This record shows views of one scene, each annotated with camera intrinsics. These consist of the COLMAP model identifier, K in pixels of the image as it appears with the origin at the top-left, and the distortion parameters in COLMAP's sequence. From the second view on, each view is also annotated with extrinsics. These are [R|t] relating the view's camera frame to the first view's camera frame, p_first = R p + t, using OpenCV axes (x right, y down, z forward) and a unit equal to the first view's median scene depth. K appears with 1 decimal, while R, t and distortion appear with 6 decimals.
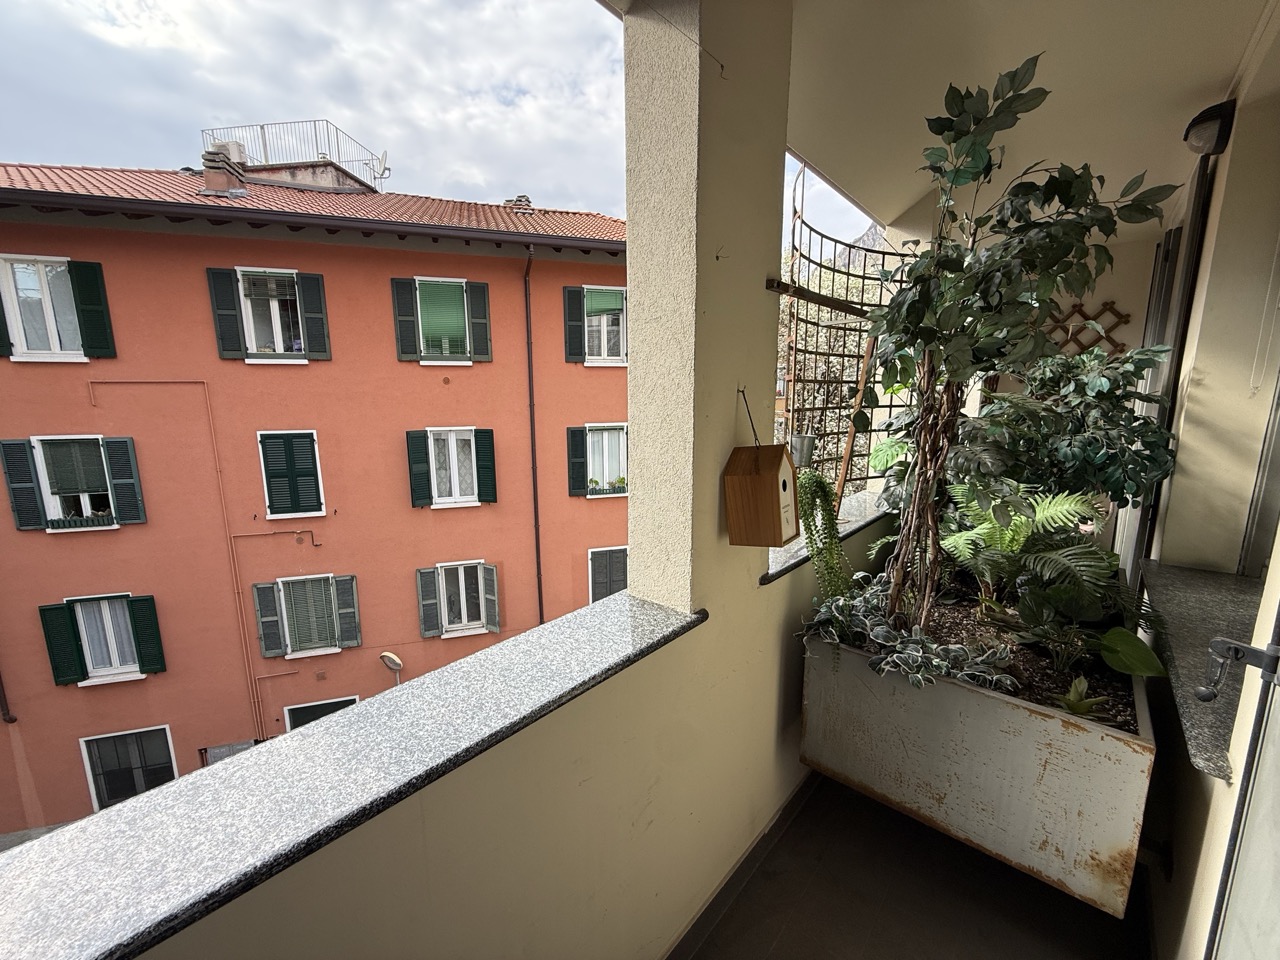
lens RADIAL K [[510.1, 0, 635.0], [0, 510.1, 488.3], [0, 0, 1]] dist [0.000542, 0.000292]
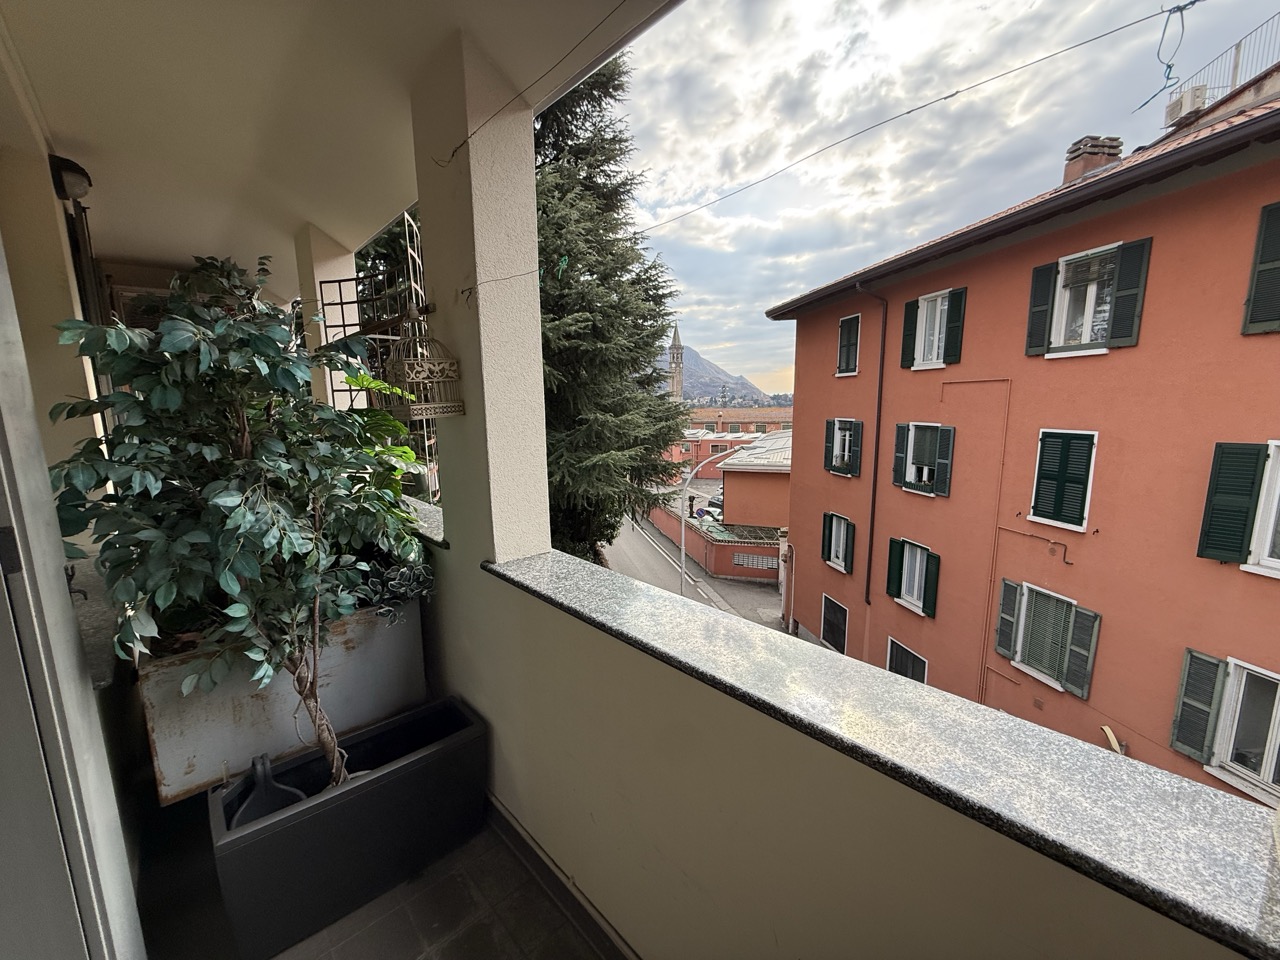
lens RADIAL K [[510.1, 0, 632.5], [0, 510.1, 483.0], [0, 0, 1]] dist [0.000542, 0.000292]
pose [[-0.105015, 0.165659, -0.980576, 0.286742], [-0.160139, 0.970343, 0.181080, -0.059444], [0.981492, 0.176045, -0.075372, 0.314203]]
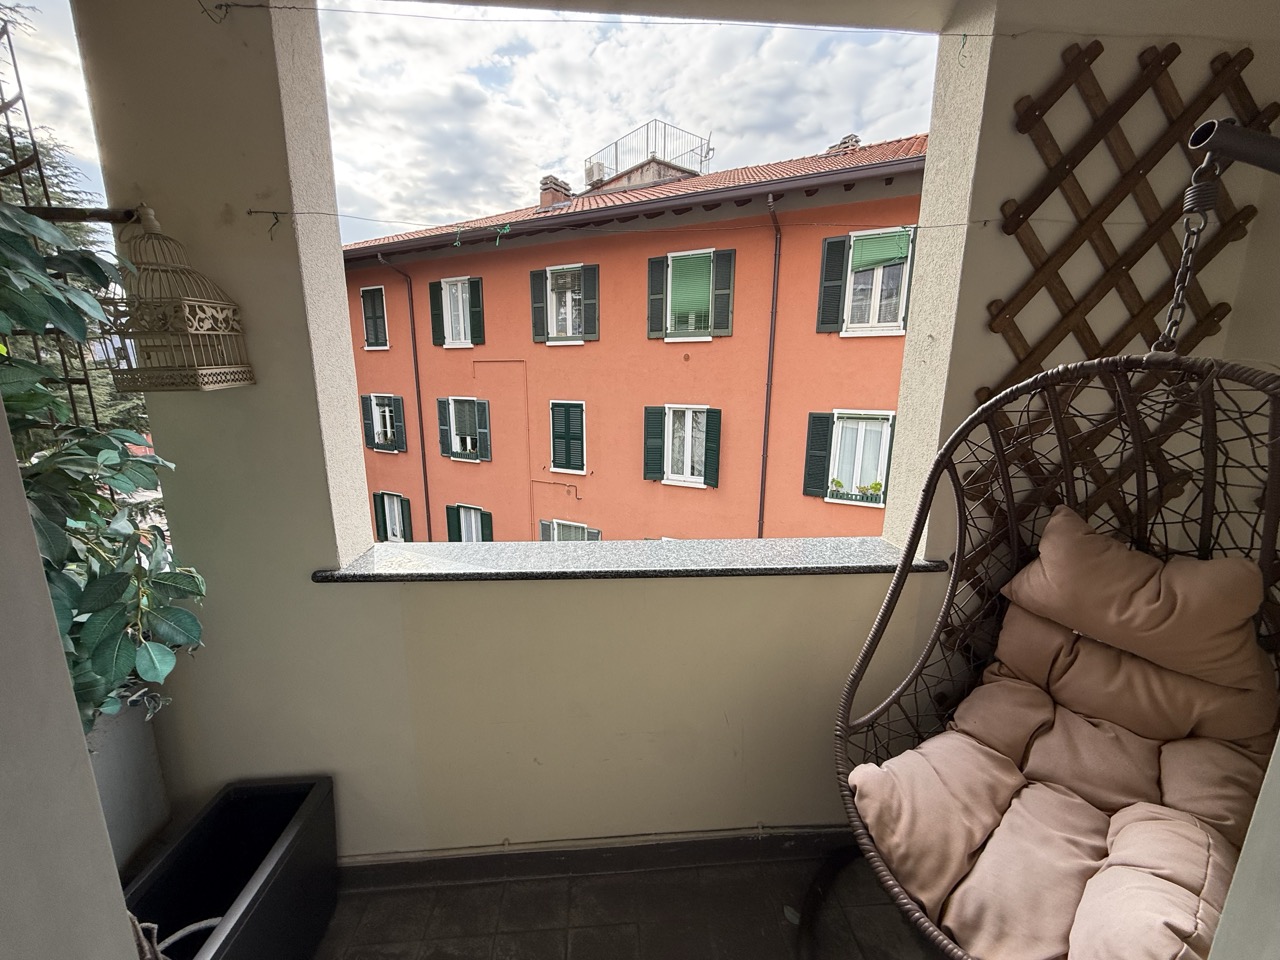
lens RADIAL K [[510.1, 0, 636.0], [0, 510.1, 482.0], [0, 0, 1]] dist [0.000542, 0.000292]
pose [[0.711508, 0.155767, -0.685195, 0.278351], [-0.134934, 0.987260, 0.084321, -0.044344], [0.689601, 0.032461, 0.723462, 0.234255]]
